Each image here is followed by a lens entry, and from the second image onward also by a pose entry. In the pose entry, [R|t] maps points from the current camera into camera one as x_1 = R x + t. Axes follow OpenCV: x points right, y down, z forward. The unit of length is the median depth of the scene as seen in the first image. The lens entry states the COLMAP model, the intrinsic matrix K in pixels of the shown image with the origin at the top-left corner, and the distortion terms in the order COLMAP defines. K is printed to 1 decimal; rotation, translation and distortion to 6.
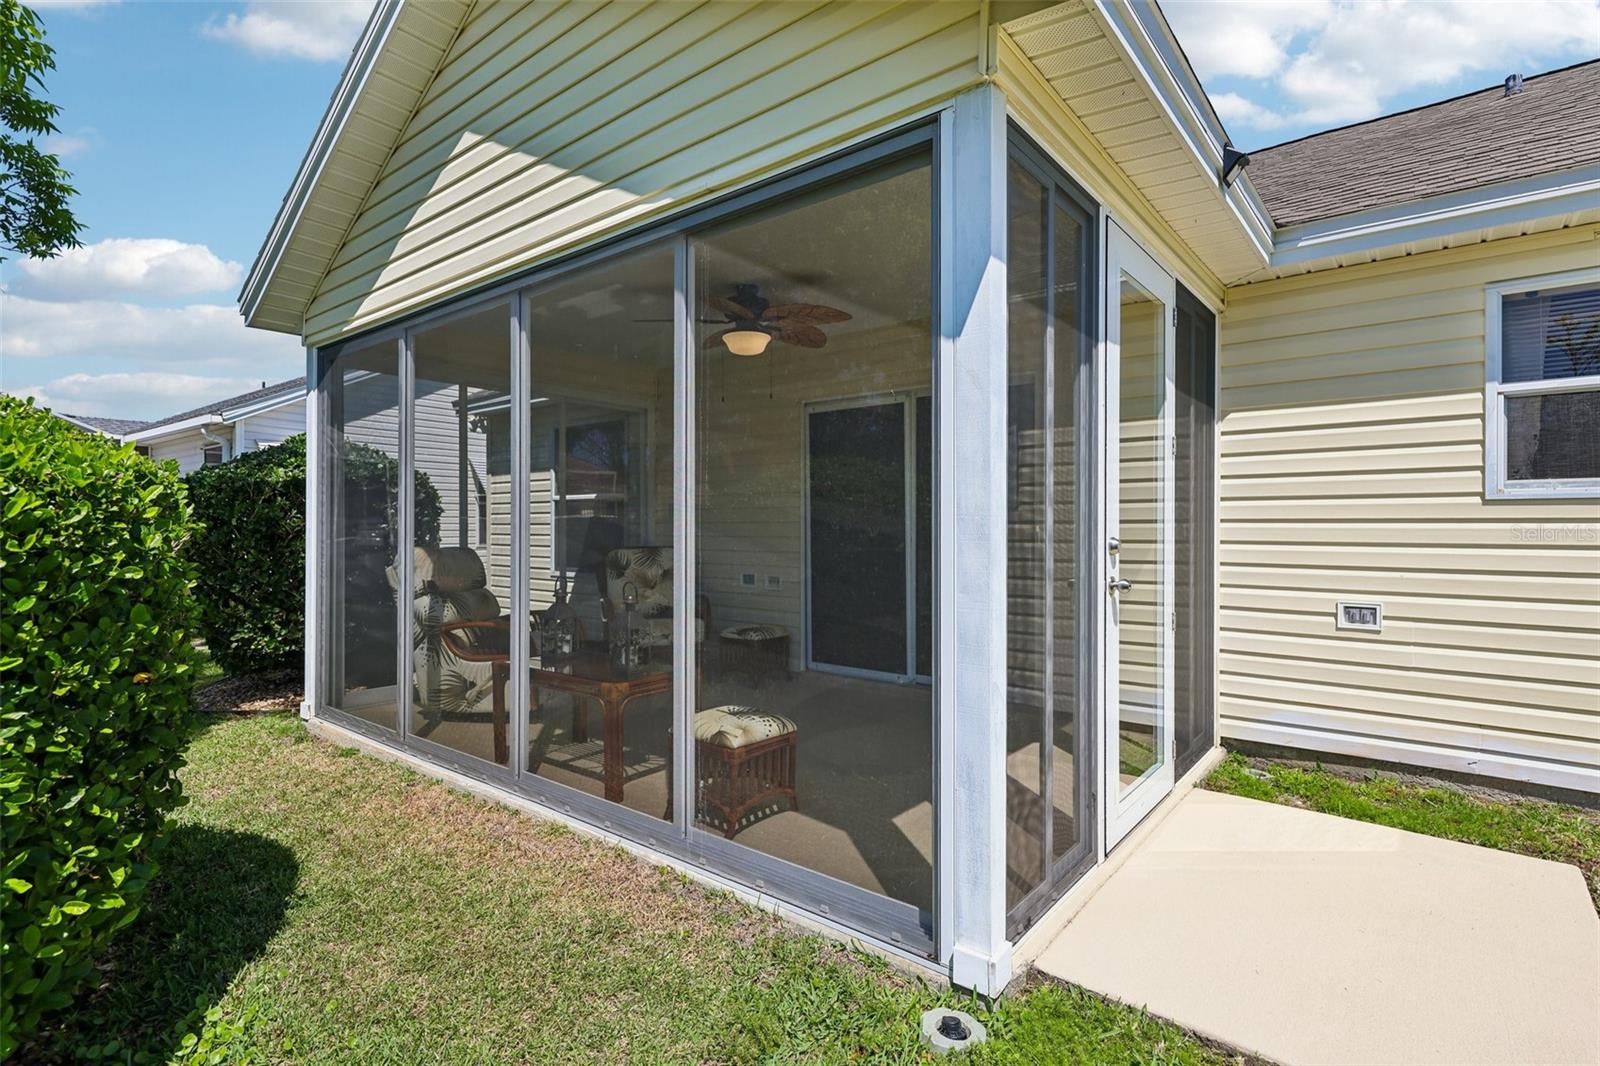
lens RADIAL K [[778.7, 0, 799.8], [0, 778.7, 516.5], [0, 0, 1]] dist [0.003277, -0.001375]
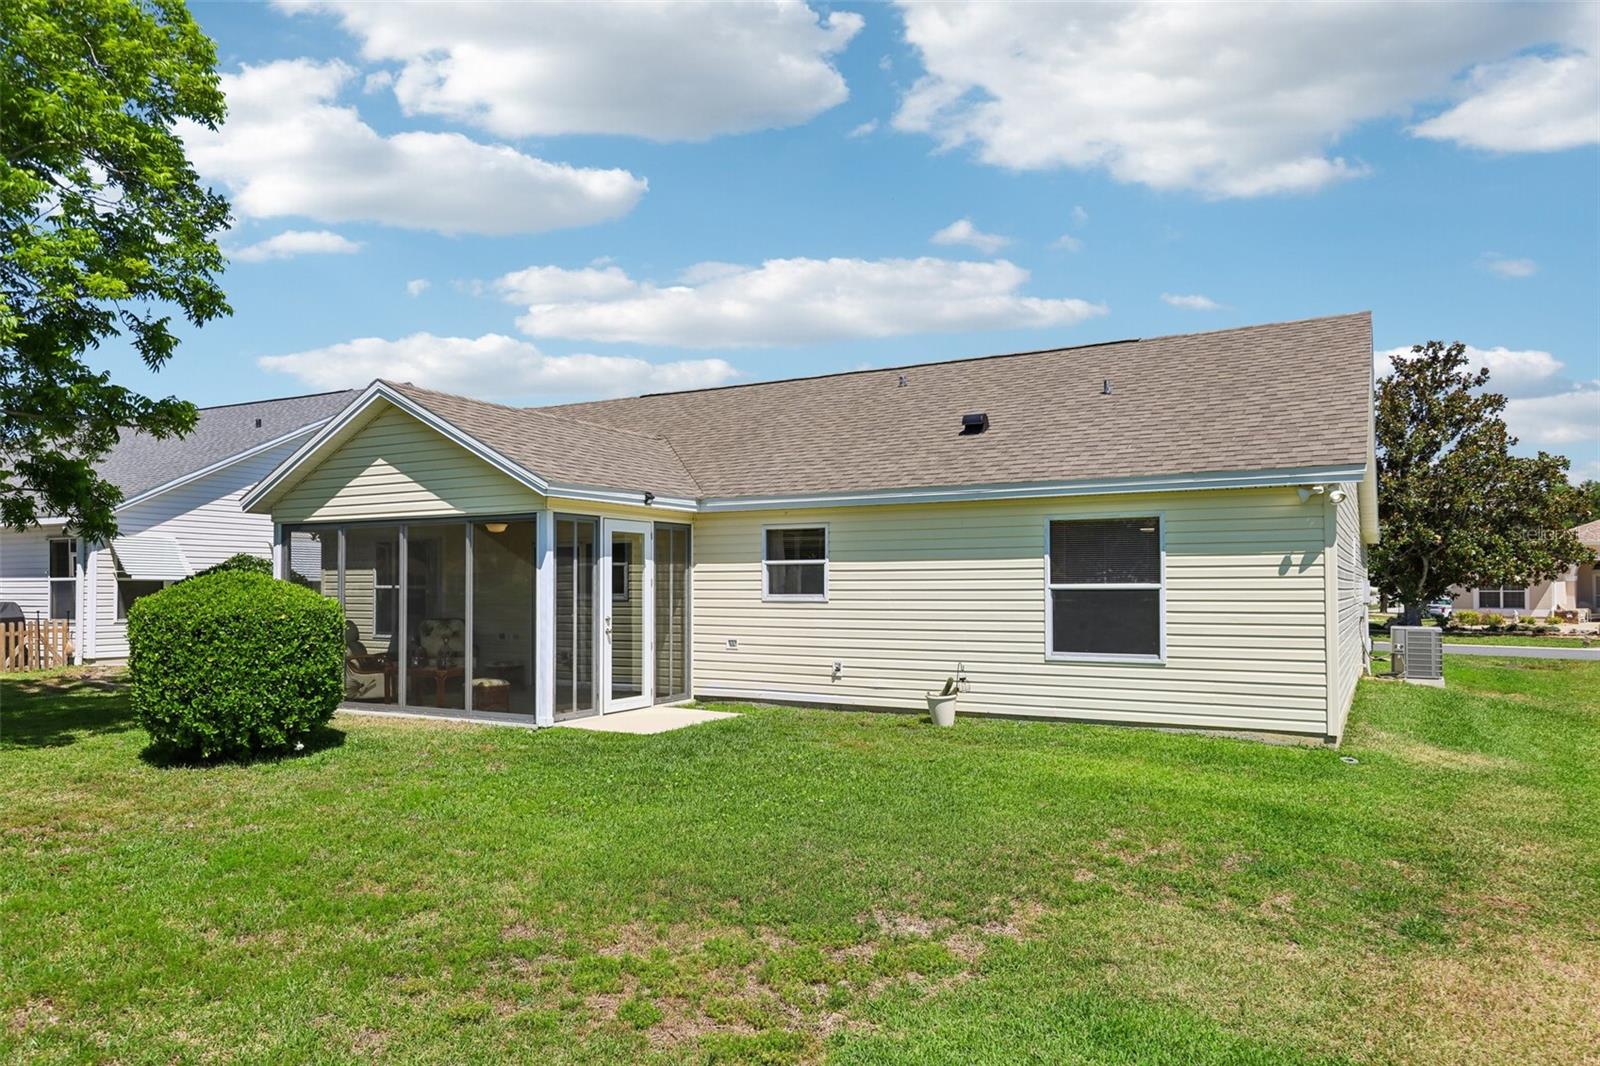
lens RADIAL K [[1054.4, 0, 789.2], [0, 1054.4, 569.1], [0, 0, 1]] dist [0.023382, -0.001971]
pose [[0.986705, 0.000951, 0.162521, 0.343390], [-0.000250, 0.999991, -0.004331, -0.117198], [-0.162524, 0.004233, 0.986696, -2.713119]]
